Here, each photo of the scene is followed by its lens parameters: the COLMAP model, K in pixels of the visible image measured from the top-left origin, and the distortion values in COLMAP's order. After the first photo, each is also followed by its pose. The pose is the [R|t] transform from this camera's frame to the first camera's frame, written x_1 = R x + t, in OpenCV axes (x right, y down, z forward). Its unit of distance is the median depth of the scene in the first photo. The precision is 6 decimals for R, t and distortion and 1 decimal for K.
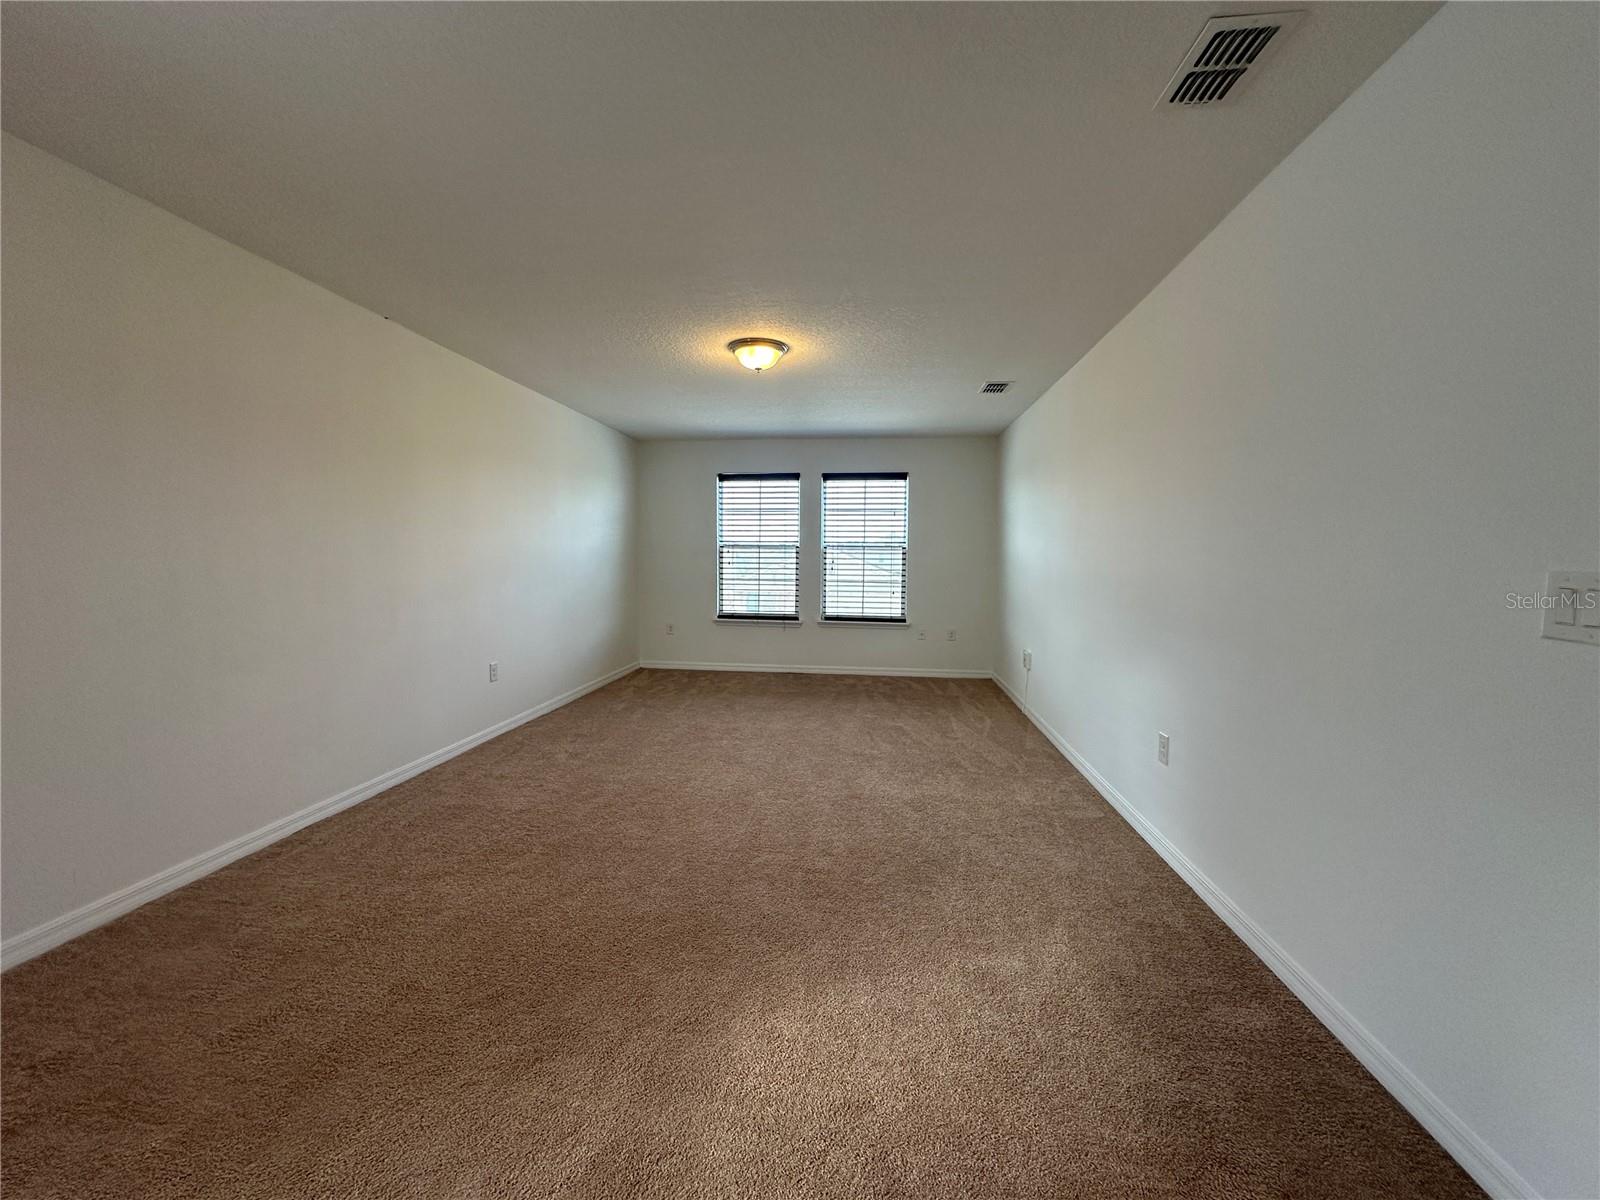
lens RADIAL K [[638.6, 0, 797.1], [0, 638.6, 605.3], [0, 0, 1]] dist [-0.000753, 0.000282]
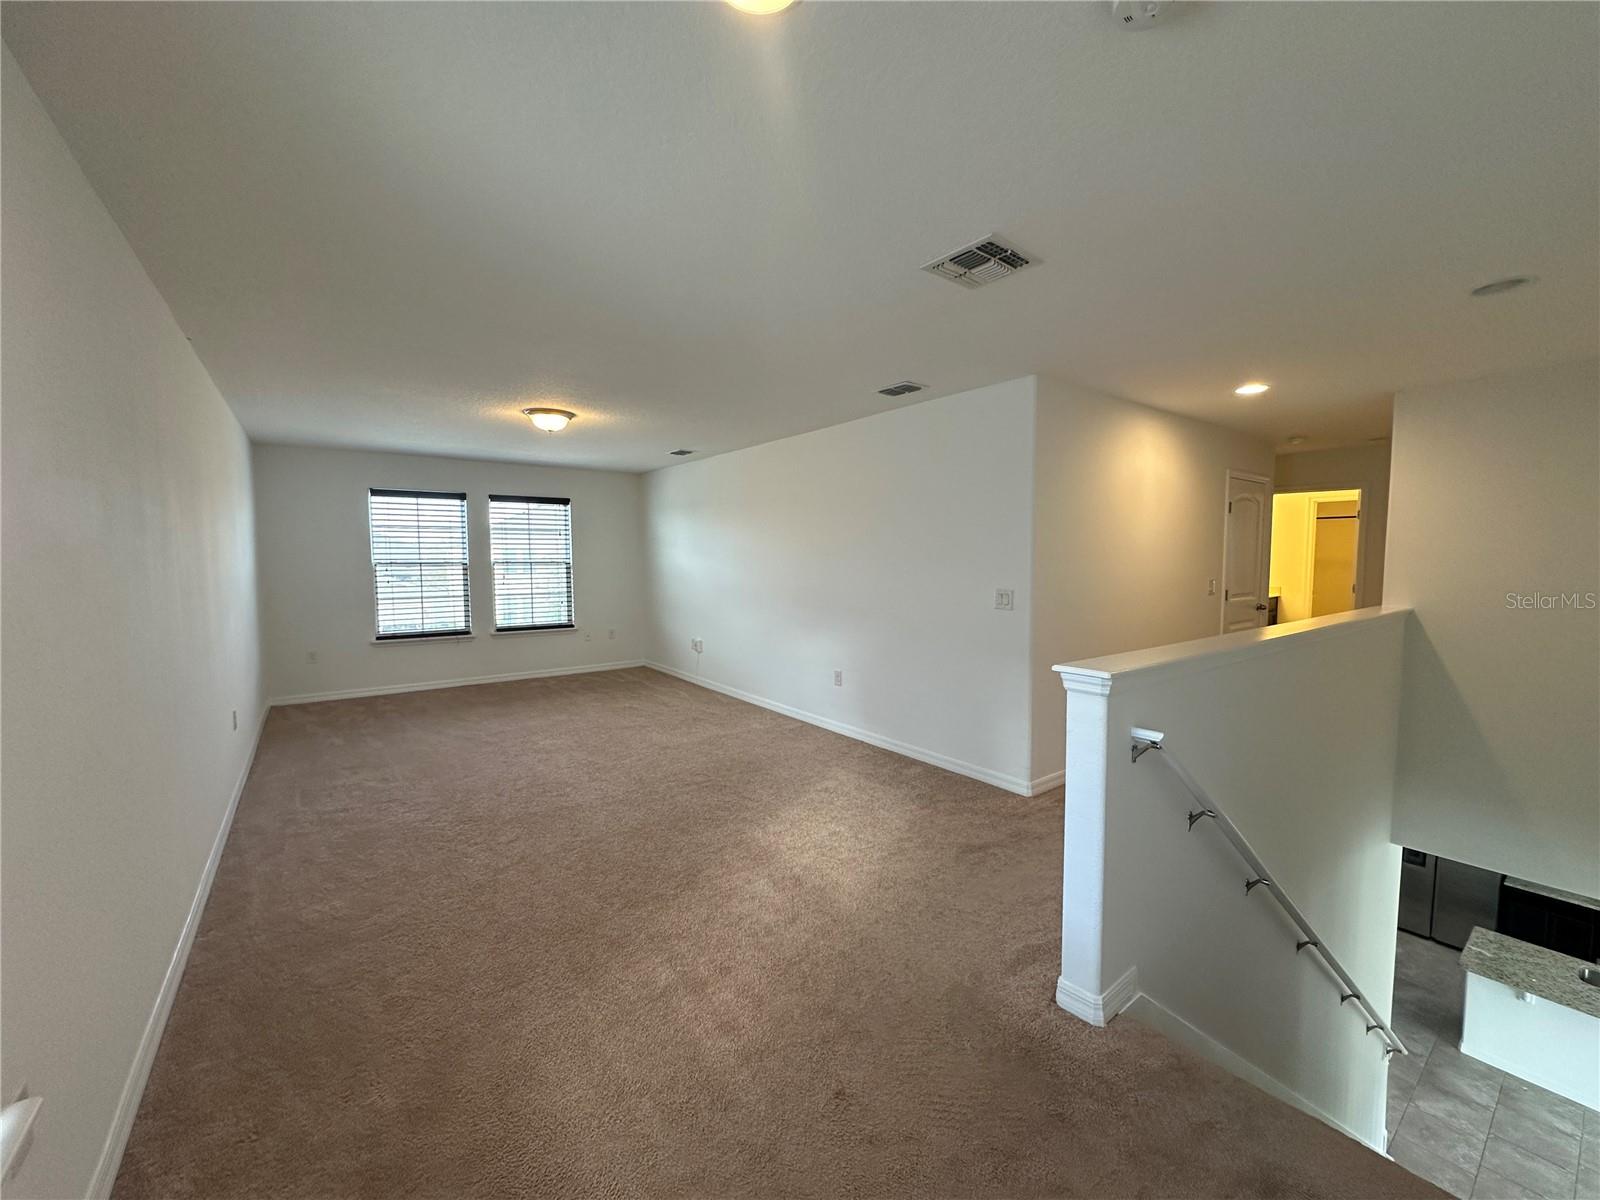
lens RADIAL K [[638.6, 0, 804.6], [0, 638.6, 592.2], [0, 0, 1]] dist [-0.000753, 0.000282]
pose [[0.719919, -0.047515, 0.692430, -0.327296], [0.059178, 0.998223, 0.006972, -0.020289], [-0.691531, 0.035957, 0.721452, -0.129787]]
